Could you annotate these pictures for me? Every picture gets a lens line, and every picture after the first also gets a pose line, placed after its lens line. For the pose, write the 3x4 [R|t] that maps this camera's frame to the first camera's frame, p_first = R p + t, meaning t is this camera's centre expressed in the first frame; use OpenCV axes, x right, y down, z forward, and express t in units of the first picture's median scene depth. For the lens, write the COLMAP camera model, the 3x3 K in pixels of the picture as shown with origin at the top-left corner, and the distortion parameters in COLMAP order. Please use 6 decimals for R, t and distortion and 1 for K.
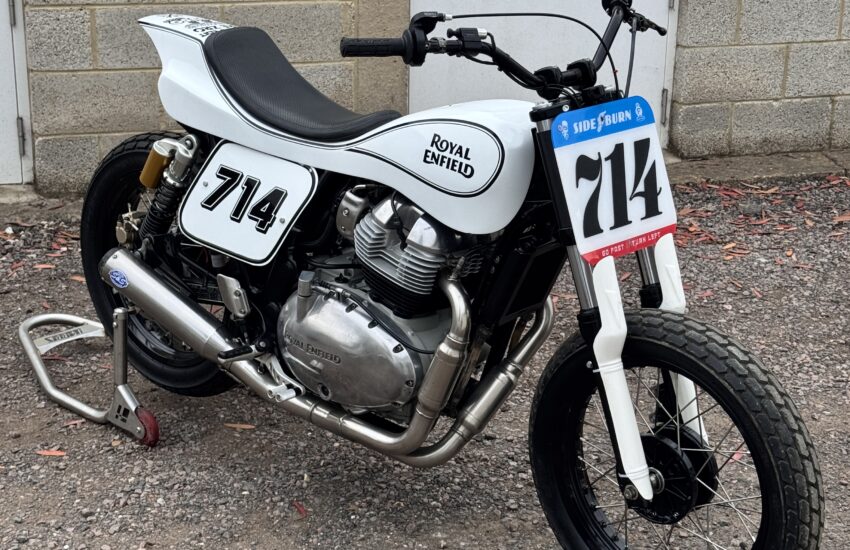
lens RADIAL K [[1577.2, 0, 425.0], [0, 1577.2, 275.0], [0, 0, 1]] dist [0.119264, 0.126501]
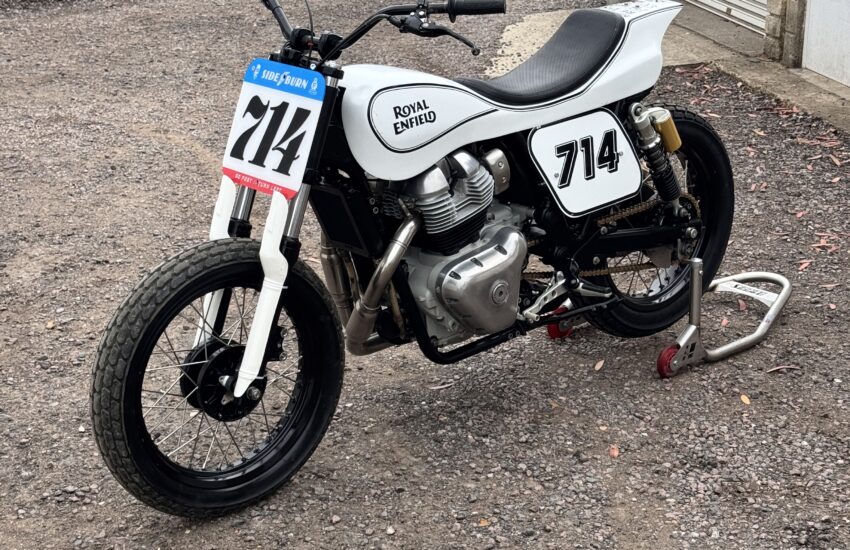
lens RADIAL K [[1577.2, 0, 425.0], [0, 1577.2, 275.0], [0, 0, 1]] dist [0.119264, 0.126501]
pose [[-0.137588, 0.280065, -0.950070, 1.227692], [-0.305600, 0.900393, 0.309678, -0.353890], [0.942167, 0.332949, -0.038296, 1.164551]]
